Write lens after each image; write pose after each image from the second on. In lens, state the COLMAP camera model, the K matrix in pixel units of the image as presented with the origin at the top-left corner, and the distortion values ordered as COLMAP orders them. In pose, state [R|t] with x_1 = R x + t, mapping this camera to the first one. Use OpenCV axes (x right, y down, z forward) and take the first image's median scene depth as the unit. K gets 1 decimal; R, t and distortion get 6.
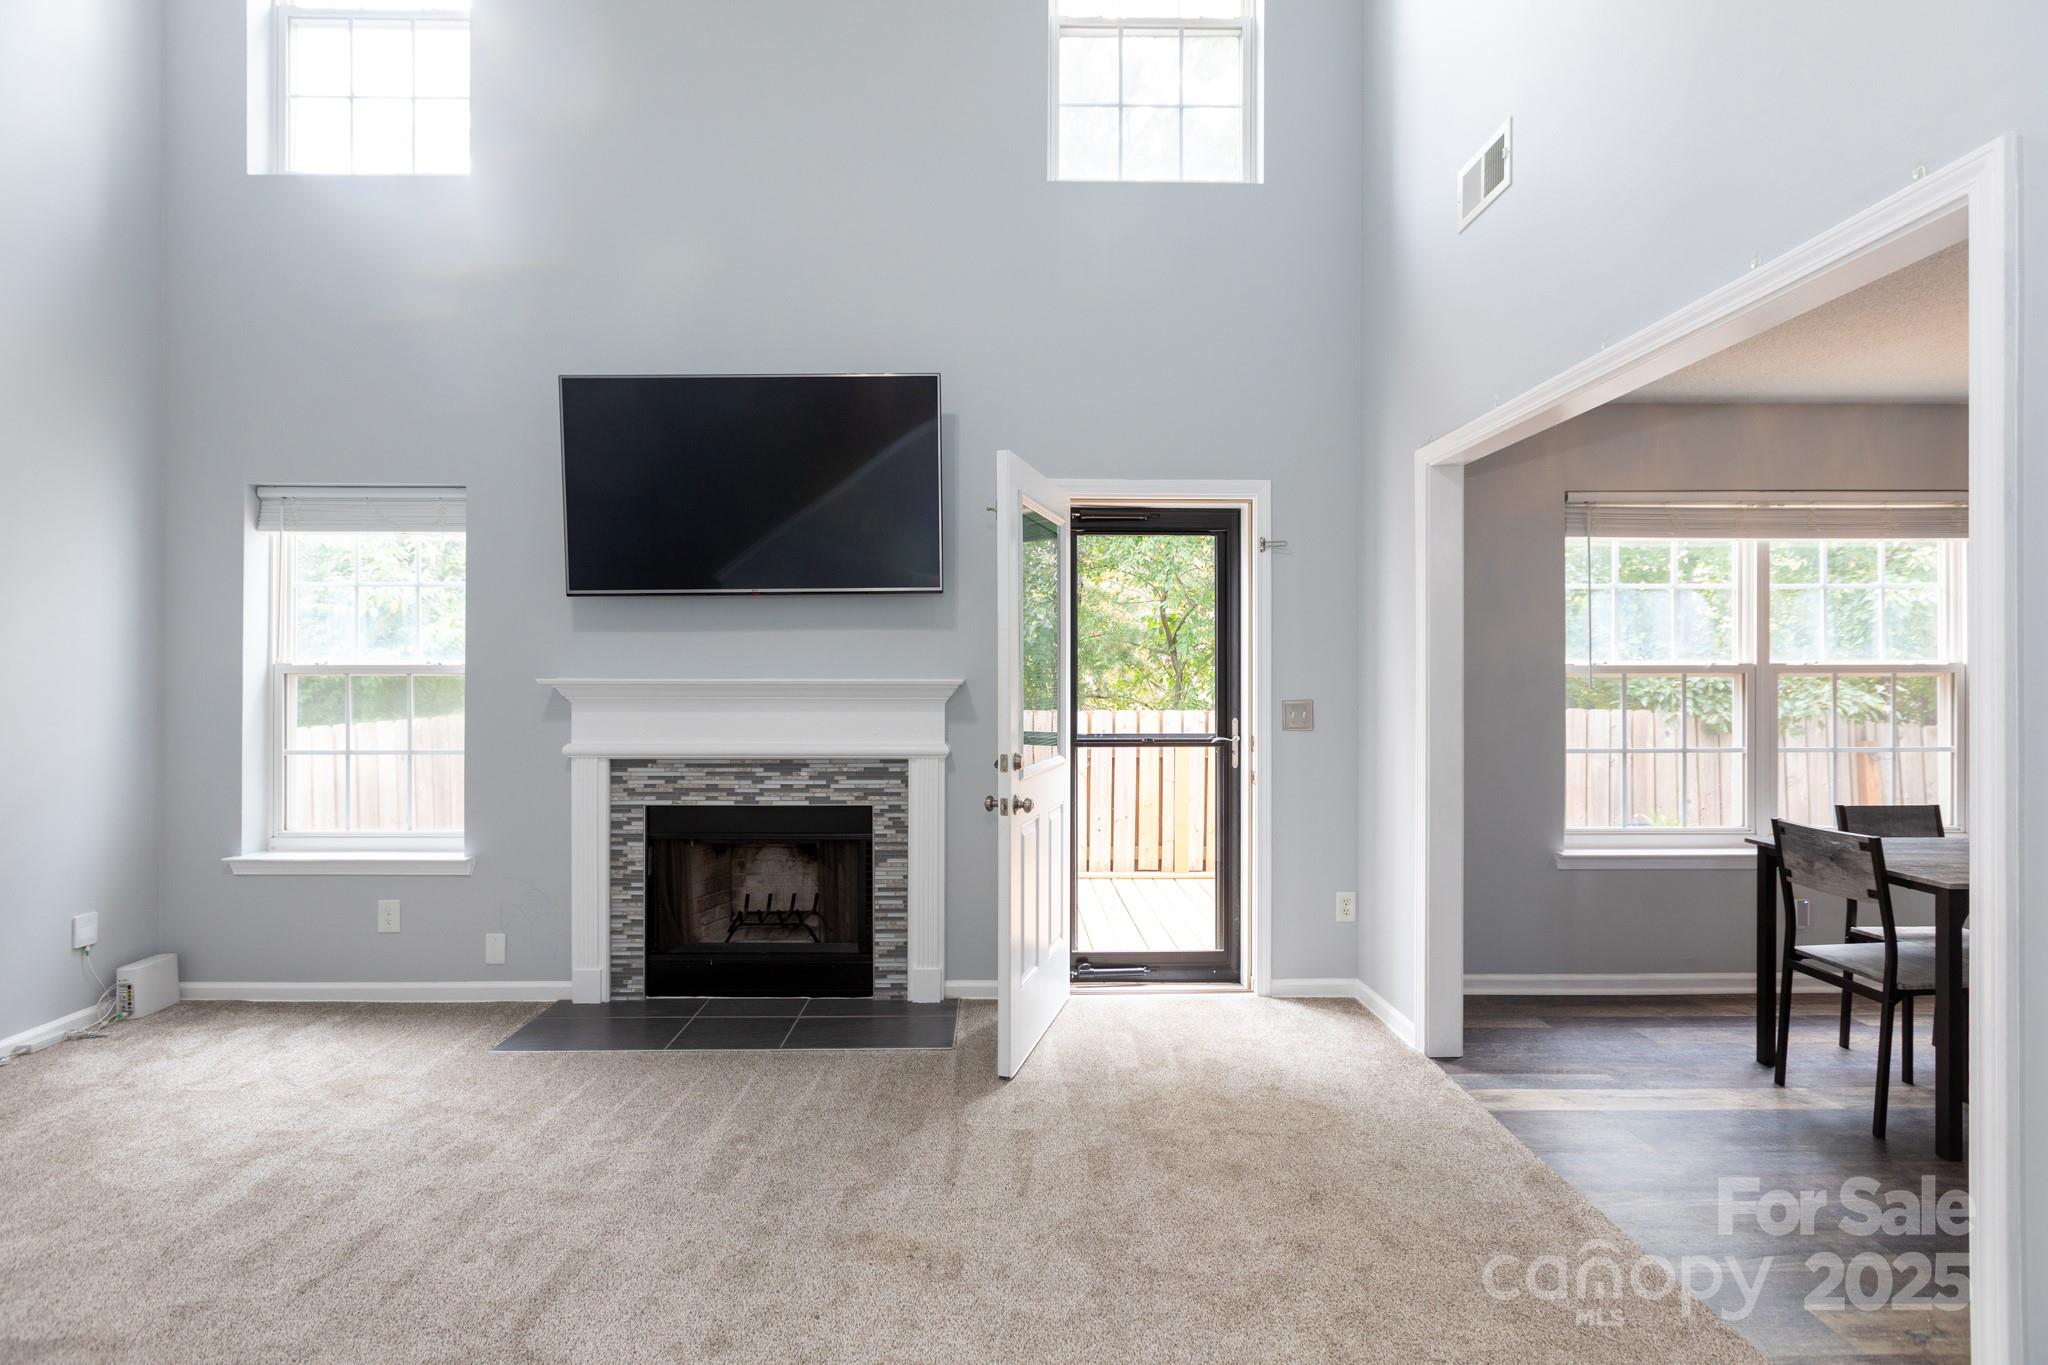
lens RADIAL K [[918.9, 0, 1004.5], [0, 918.9, 673.4], [0, 0, 1]] dist [-0.000931, 0.000691]
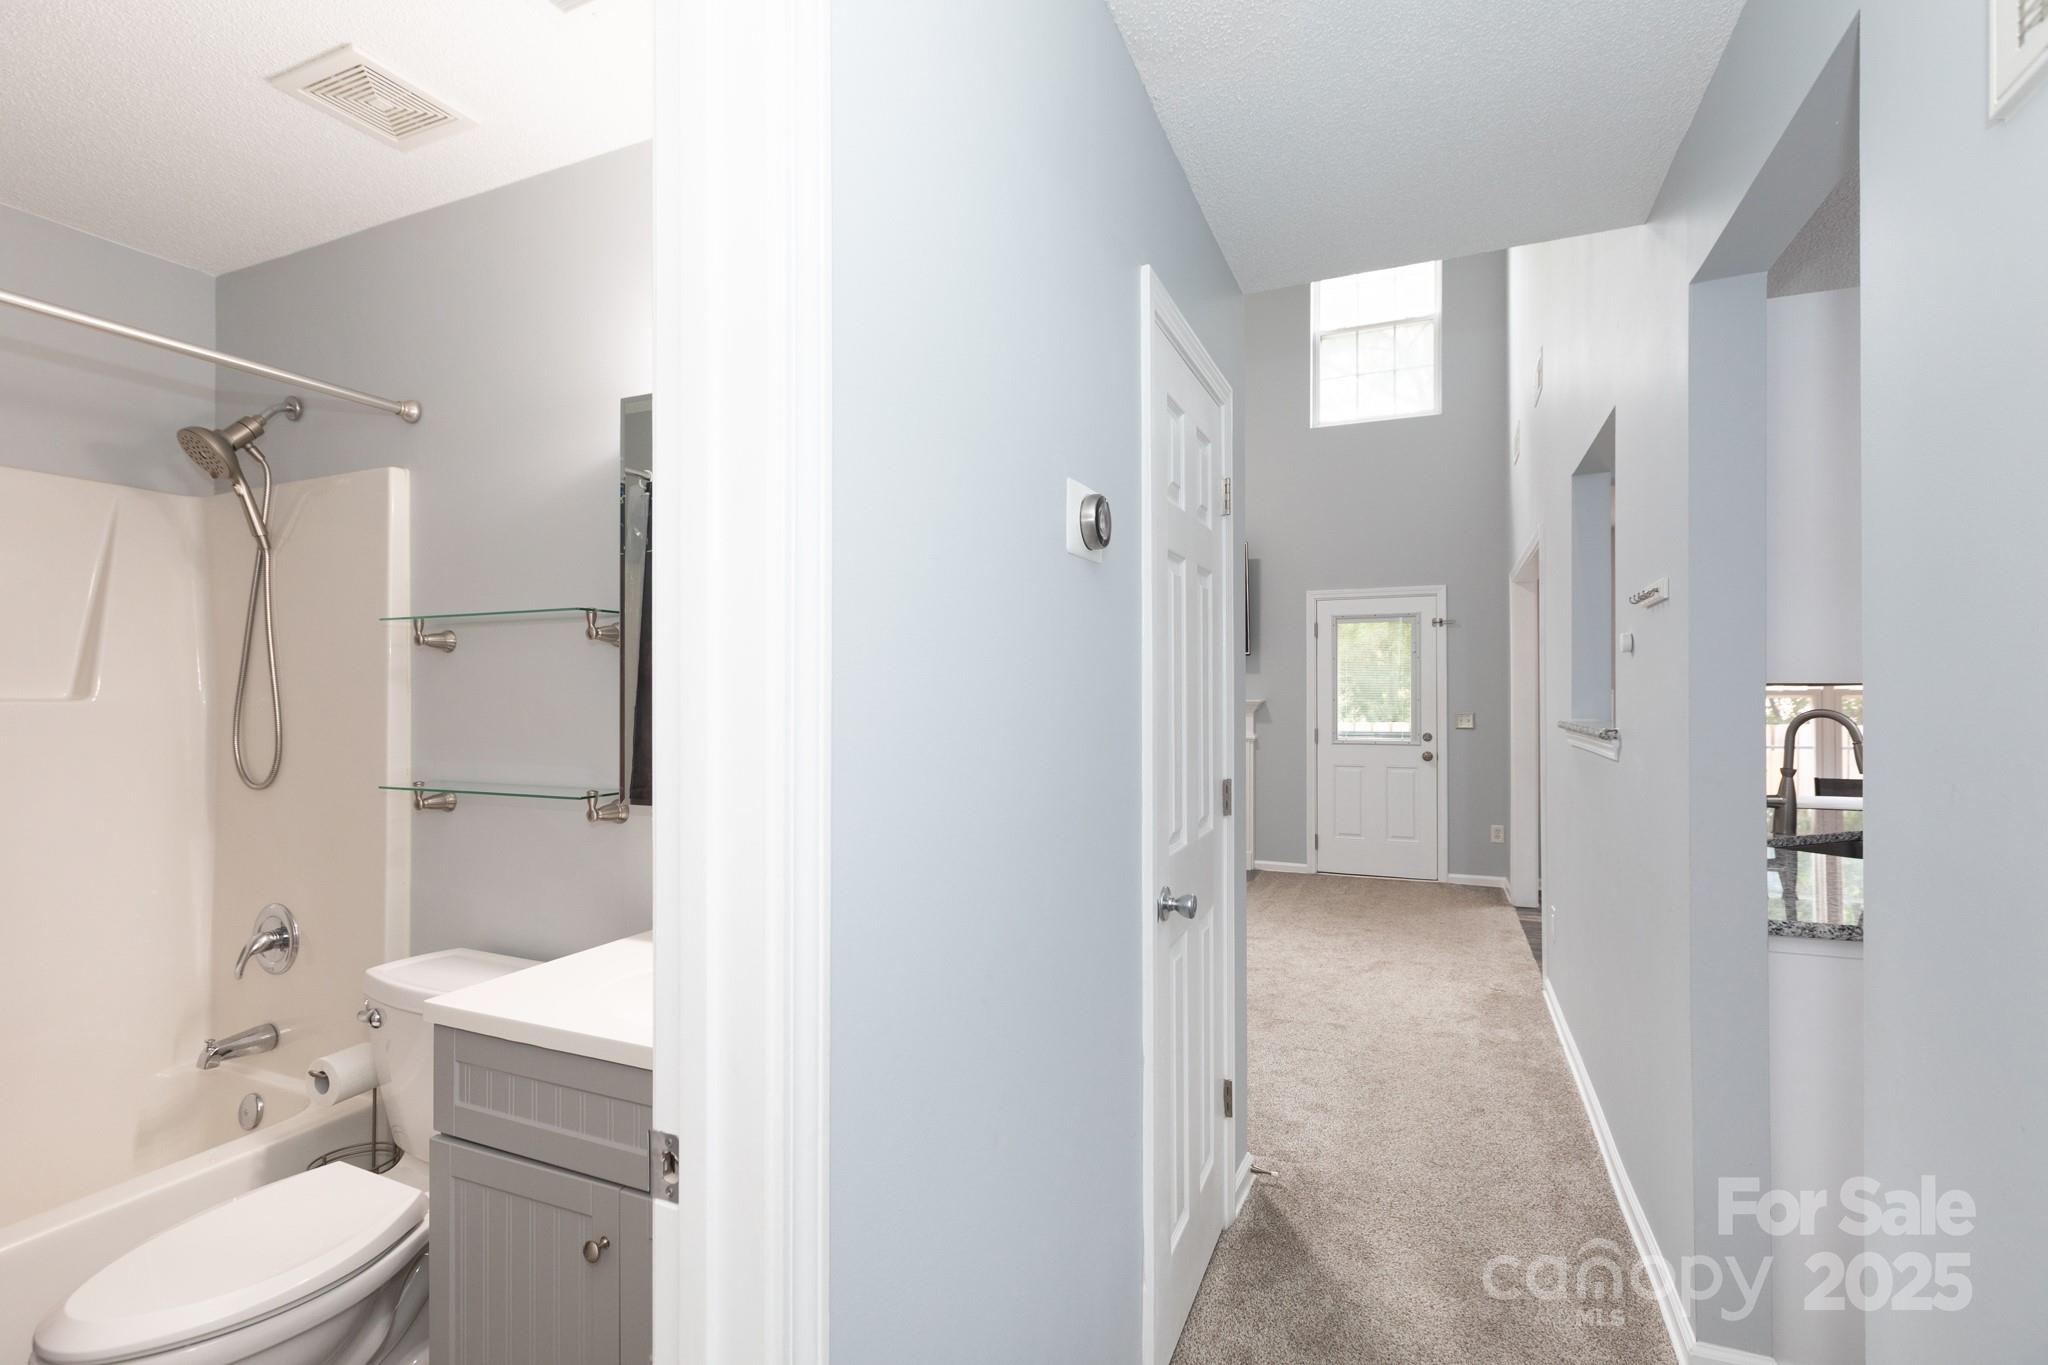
lens RADIAL K [[918.9, 0, 1011.9], [0, 918.9, 699.2], [0, 0, 1]] dist [-0.000931, 0.000691]
pose [[0.908144, -0.001494, -0.418654, 0.276342], [0.003091, 0.999990, 0.003137, -0.002699], [0.418646, -0.004143, 0.908140, -0.934366]]
